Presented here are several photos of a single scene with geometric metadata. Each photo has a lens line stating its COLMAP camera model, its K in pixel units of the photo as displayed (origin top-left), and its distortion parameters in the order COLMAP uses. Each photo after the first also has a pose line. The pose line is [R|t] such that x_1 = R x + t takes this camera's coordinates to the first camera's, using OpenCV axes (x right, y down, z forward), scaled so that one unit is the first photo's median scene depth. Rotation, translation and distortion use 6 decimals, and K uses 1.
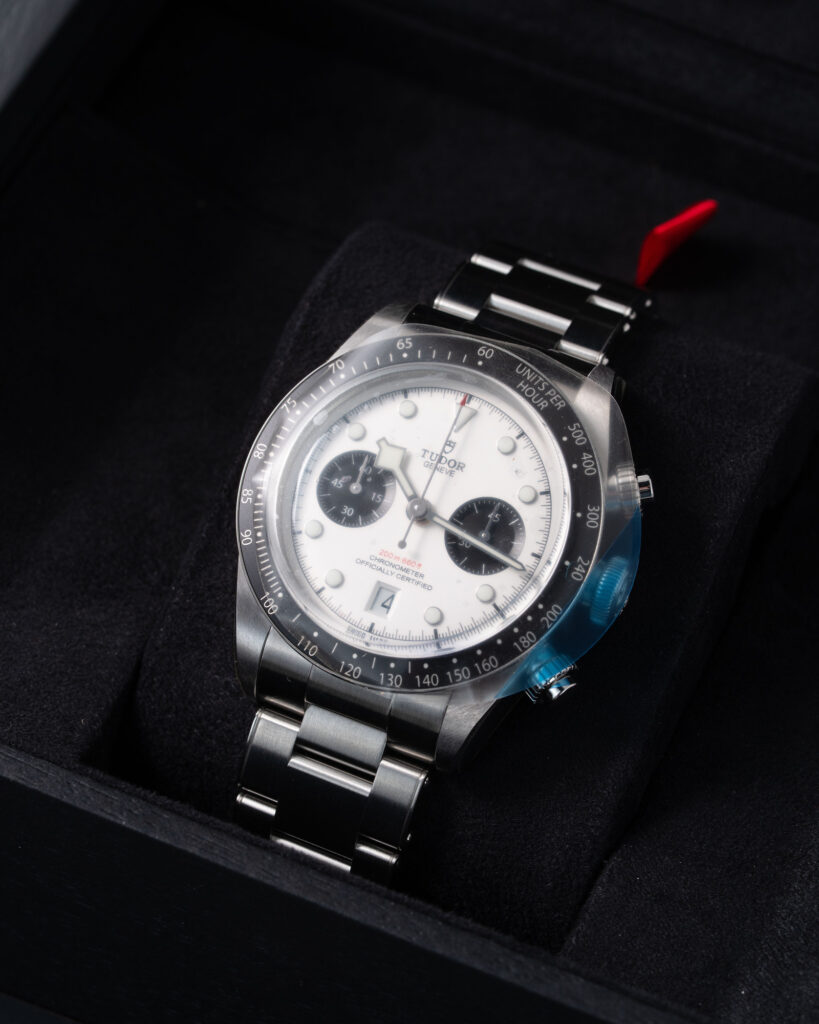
lens RADIAL K [[4794.1, 0, 409.2], [0, 4794.1, 514.0], [0, 0, 1]] dist [-0.119864, 0.000000]
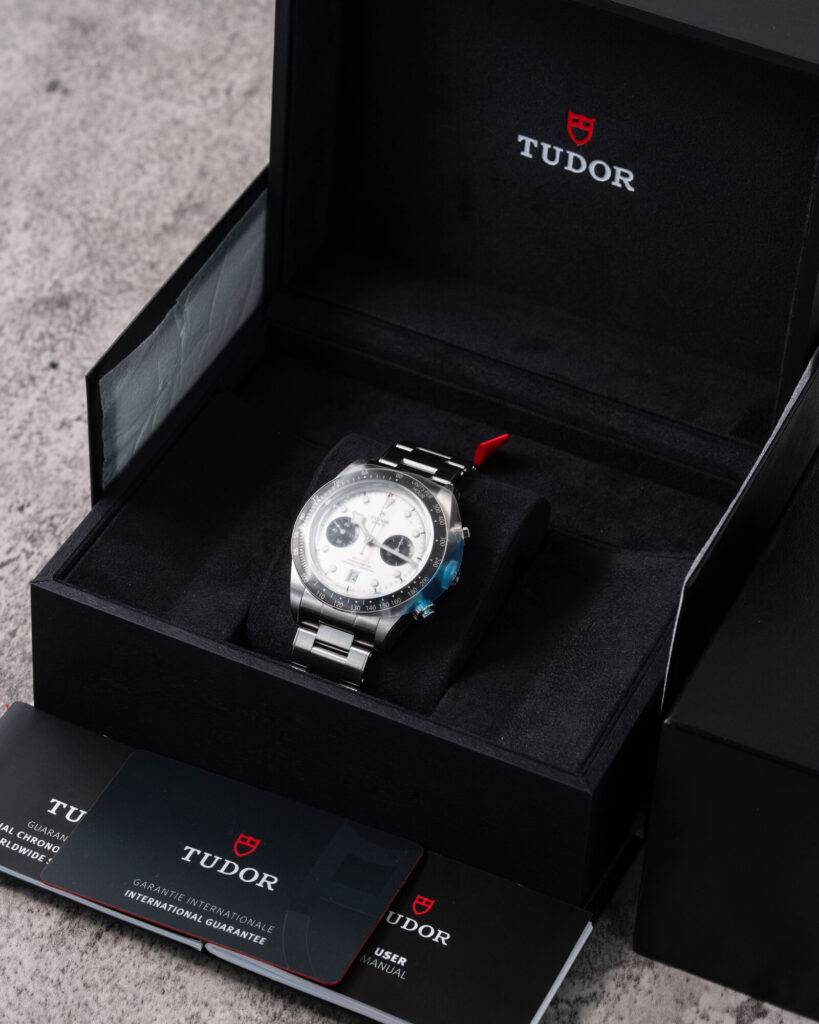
lens RADIAL K [[4794.1, 0, 409.7], [0, 4794.1, 511.2], [0, 0, 1]] dist [-0.119864, 0.000000]
pose [[0.999785, 0.015562, -0.013735, 0.053600], [-0.017579, 0.986696, -0.161624, 0.362272], [0.011037, 0.161831, 0.986757, -1.311200]]
